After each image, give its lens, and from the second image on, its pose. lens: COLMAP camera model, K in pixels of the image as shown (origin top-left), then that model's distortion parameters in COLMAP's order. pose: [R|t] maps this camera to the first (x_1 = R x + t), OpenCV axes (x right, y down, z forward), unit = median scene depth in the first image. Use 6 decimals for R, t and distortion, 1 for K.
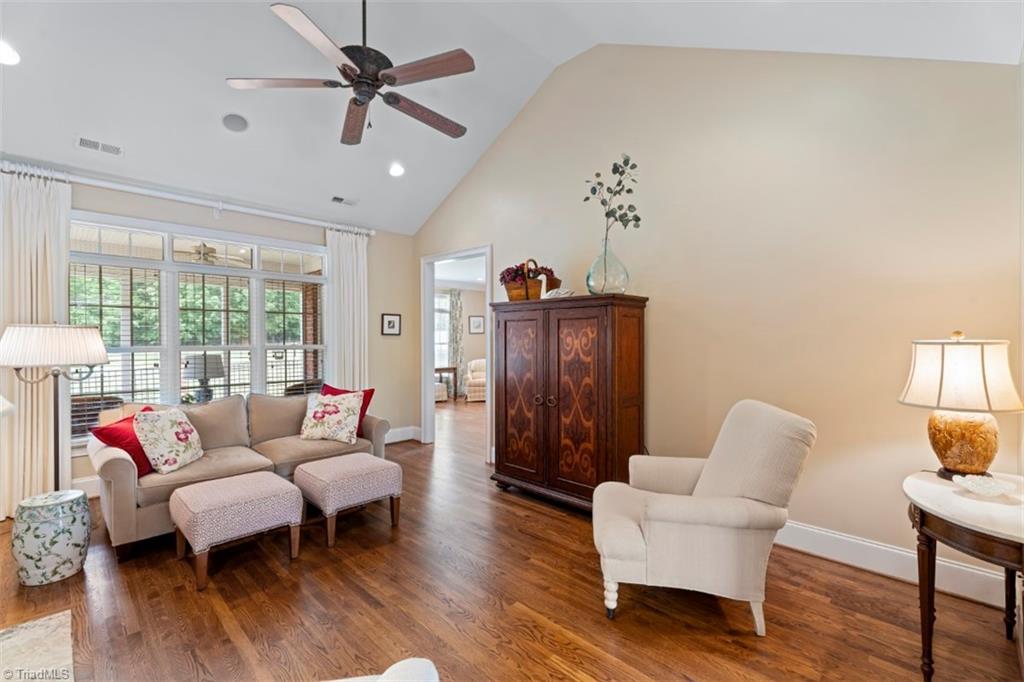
lens RADIAL K [[450.5, 0, 512.6], [0, 450.5, 332.2], [0, 0, 1]] dist [0.001625, 0.000251]
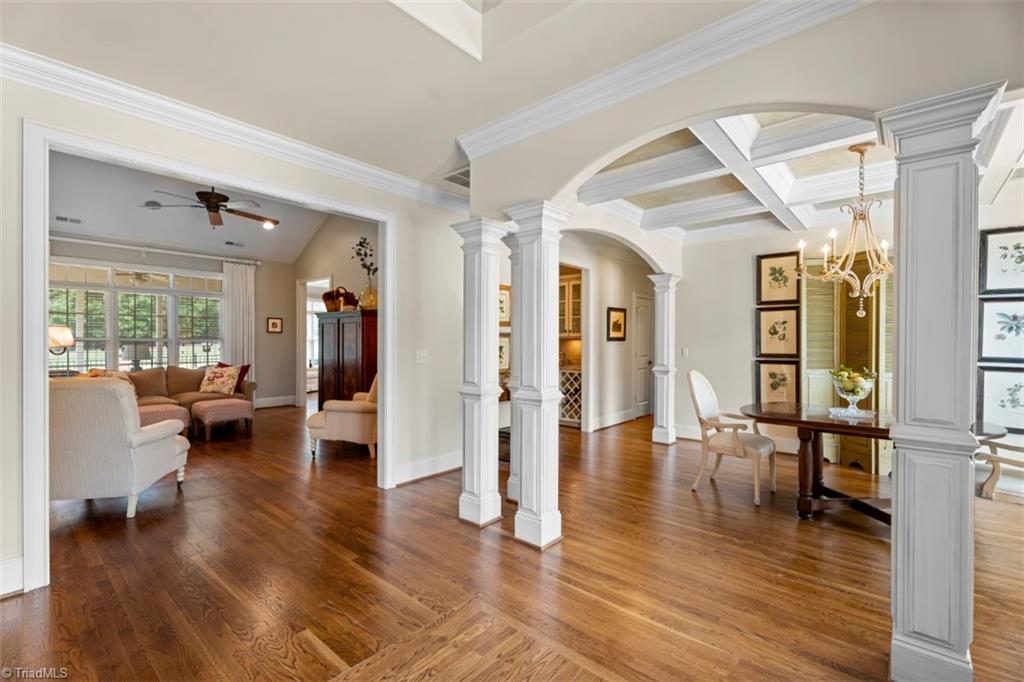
lens RADIAL K [[450.5, 0, 511.4], [0, 450.5, 350.6], [0, 0, 1]] dist [0.001625, 0.000251]
pose [[0.997090, 0.008225, 0.075782, 0.546313], [-0.010291, 0.999585, 0.026909, 0.025003], [-0.075529, -0.027611, 0.996761, -0.734995]]
